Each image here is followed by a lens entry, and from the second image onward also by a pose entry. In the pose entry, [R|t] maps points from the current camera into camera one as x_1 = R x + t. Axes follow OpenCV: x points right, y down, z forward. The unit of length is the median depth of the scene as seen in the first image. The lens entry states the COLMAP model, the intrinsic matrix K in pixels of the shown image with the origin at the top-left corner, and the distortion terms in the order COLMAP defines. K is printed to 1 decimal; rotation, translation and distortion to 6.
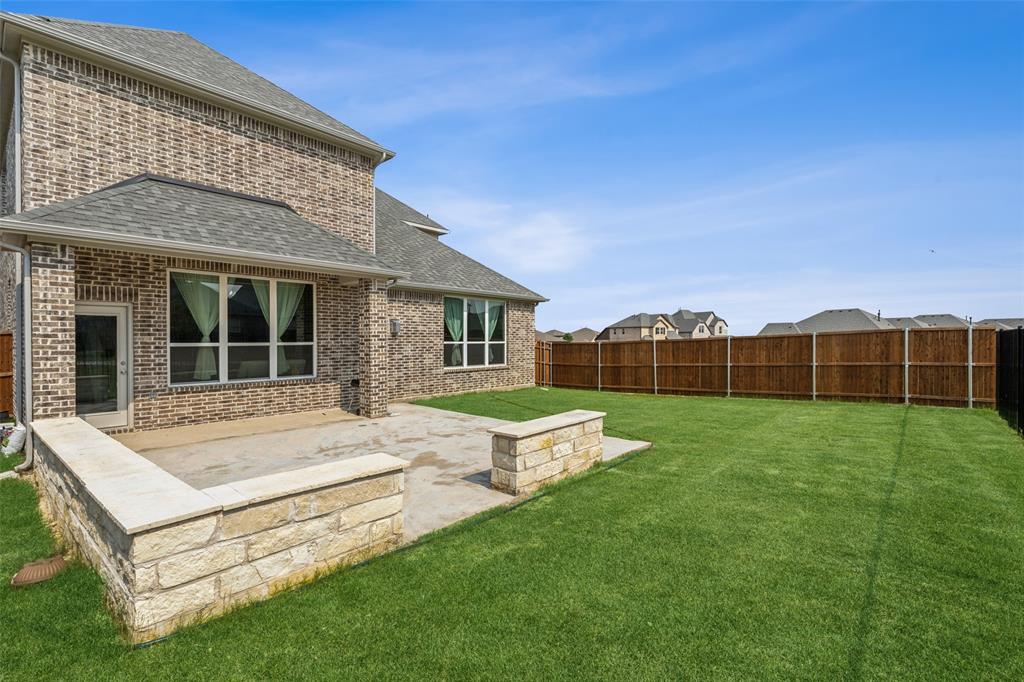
lens RADIAL K [[468.4, 0, 513.7], [0, 468.4, 340.4], [0, 0, 1]] dist [0.002877, 0.000162]
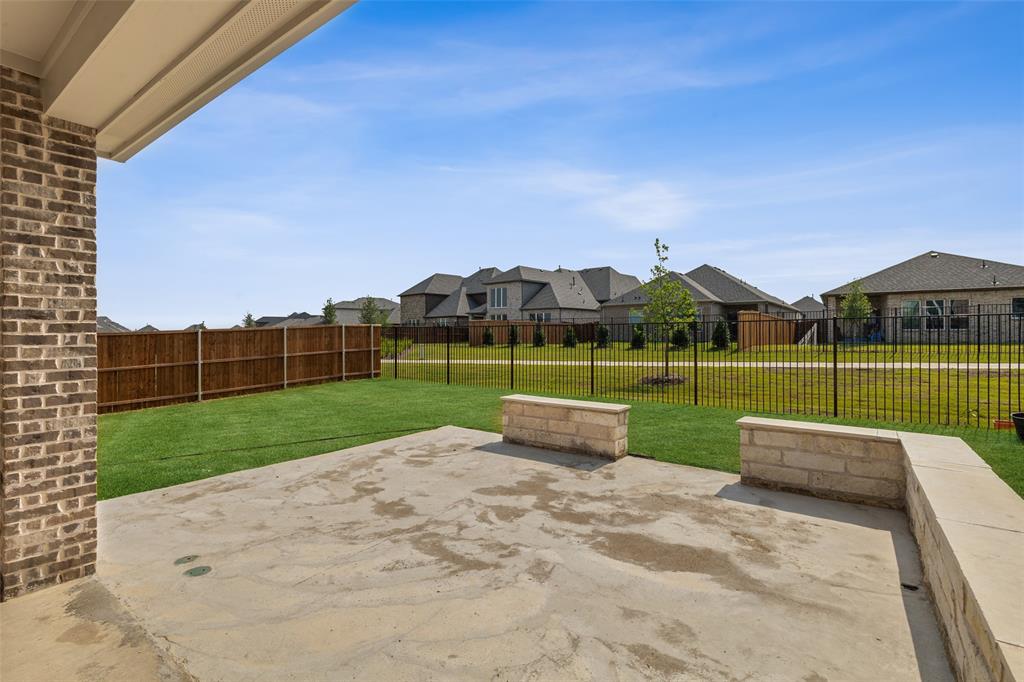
lens RADIAL K [[468.4, 0, 513.5], [0, 468.4, 336.1], [0, 0, 1]] dist [0.002877, 0.000162]
pose [[-0.068171, -0.003612, 0.997667, -0.491147], [0.005995, 0.999974, 0.004030, 0.004122], [-0.997656, 0.006256, -0.068148, 0.561404]]
